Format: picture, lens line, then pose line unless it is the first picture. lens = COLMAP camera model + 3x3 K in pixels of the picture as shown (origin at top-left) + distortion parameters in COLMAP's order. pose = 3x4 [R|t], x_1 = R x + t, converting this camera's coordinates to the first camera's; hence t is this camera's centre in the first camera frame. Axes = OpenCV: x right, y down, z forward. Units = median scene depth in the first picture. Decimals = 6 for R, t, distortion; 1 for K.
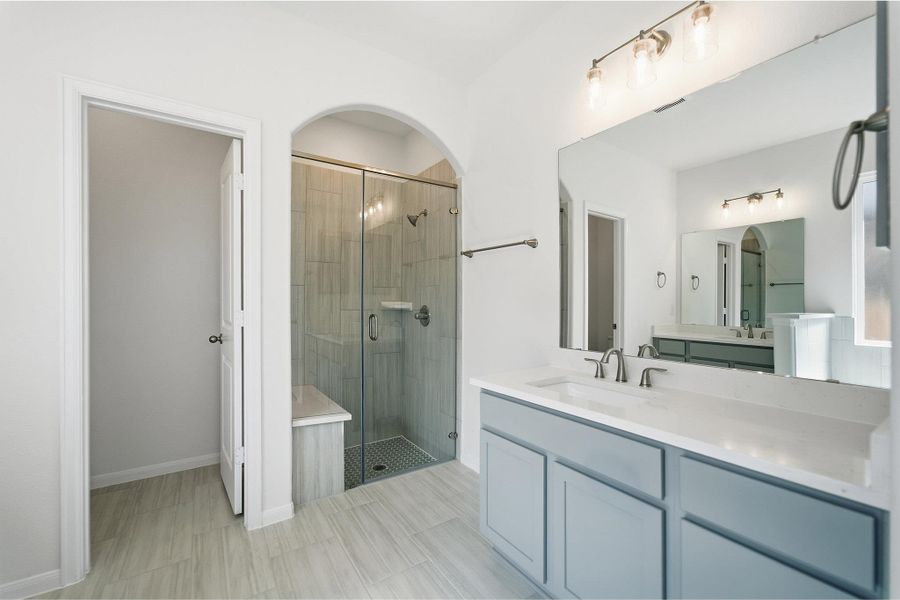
lens RADIAL K [[358.9, 0, 434.4], [0, 358.9, 298.6], [0, 0, 1]] dist [-0.007089, 0.004306]
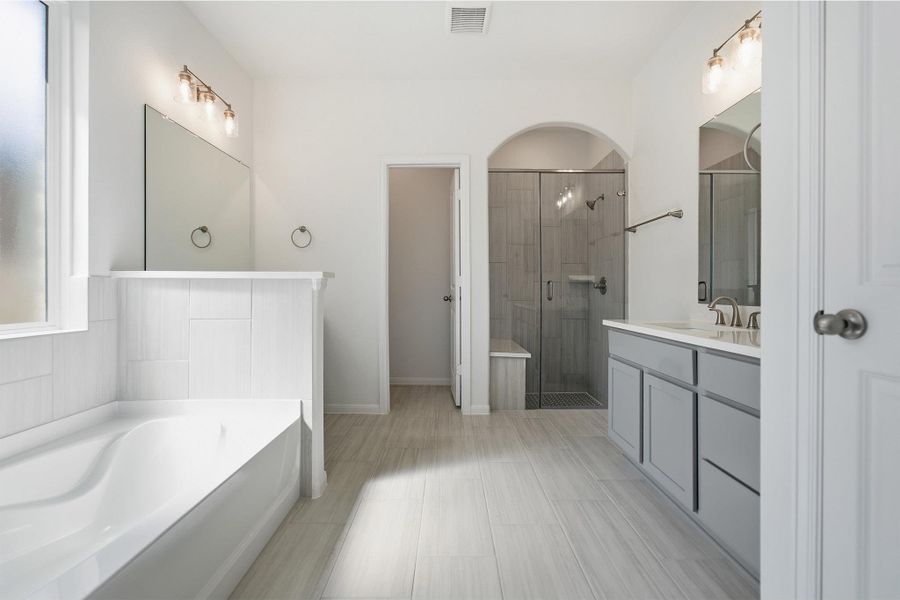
lens RADIAL K [[358.9, 0, 452.1], [0, 358.9, 293.9], [0, 0, 1]] dist [-0.007089, 0.004306]
pose [[0.843200, 0.009274, -0.537520, 0.257513], [-0.001141, 0.999880, 0.015461, 0.076697], [0.537599, -0.012424, 0.843109, -0.319908]]
